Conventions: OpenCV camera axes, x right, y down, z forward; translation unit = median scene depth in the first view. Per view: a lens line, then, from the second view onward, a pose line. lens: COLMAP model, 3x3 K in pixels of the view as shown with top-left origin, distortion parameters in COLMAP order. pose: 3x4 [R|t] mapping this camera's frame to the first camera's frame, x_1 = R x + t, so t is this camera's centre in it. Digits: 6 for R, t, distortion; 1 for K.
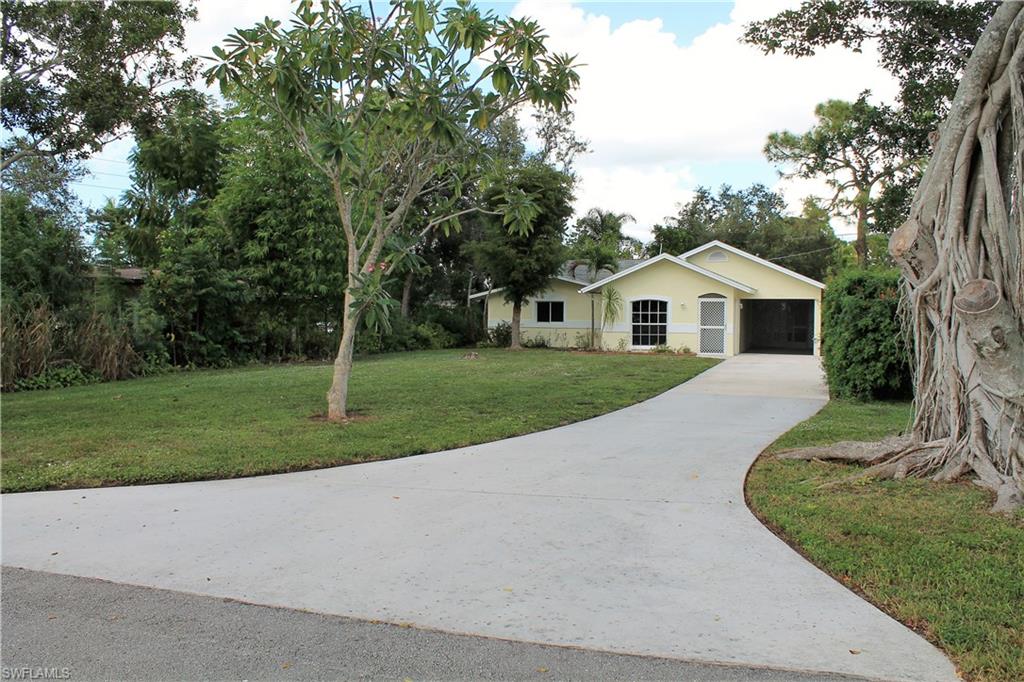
lens RADIAL K [[863.4, 0, 512.0], [0, 863.4, 341.0], [0, 0, 1]] dist [-0.165912, 0.158668]
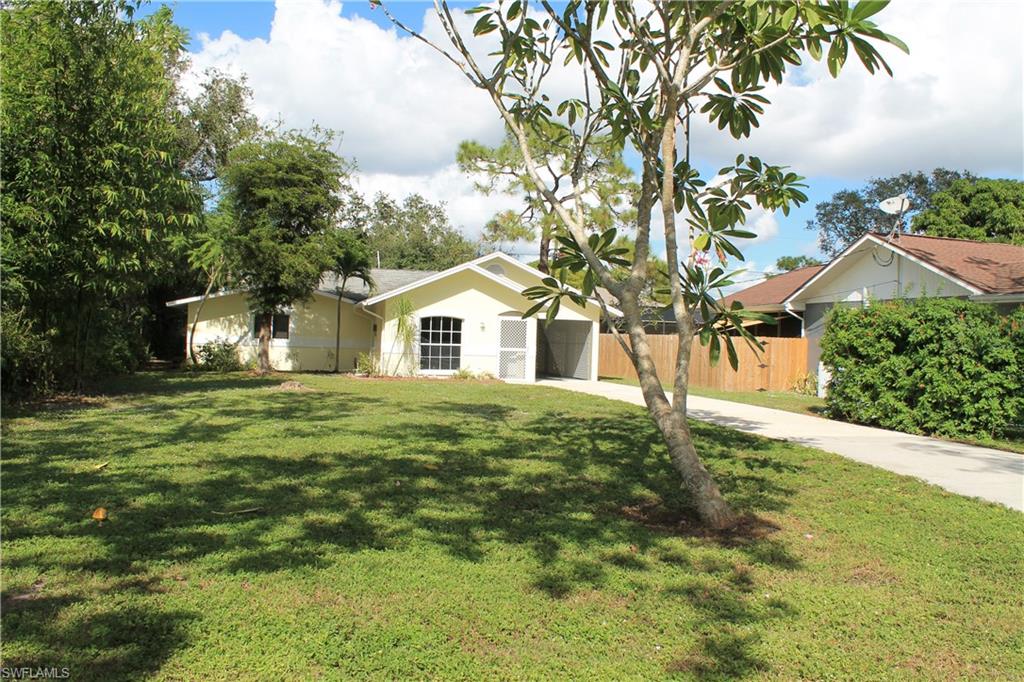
lens RADIAL K [[863.4, 0, 512.0], [0, 863.4, 341.0], [0, 0, 1]] dist [-0.165912, 0.158668]
pose [[0.828111, 0.016478, 0.560321, -0.257398], [-0.007068, 0.999795, -0.018957, -0.007721], [-0.560519, 0.011738, 0.828058, 0.255719]]
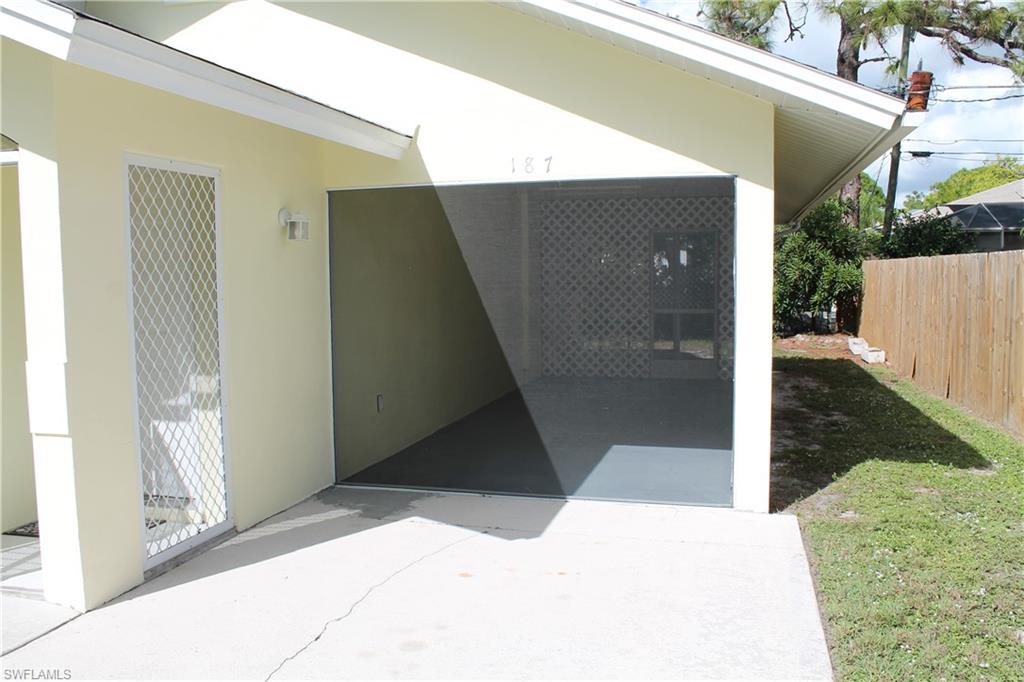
lens RADIAL K [[863.4, 0, 512.0], [0, 863.4, 341.0], [0, 0, 1]] dist [-0.165912, 0.158668]
pose [[0.996333, -0.024443, 0.082000, 0.302204], [0.020865, 0.998805, 0.044205, -0.025411], [-0.082983, -0.042332, 0.995651, 0.843124]]
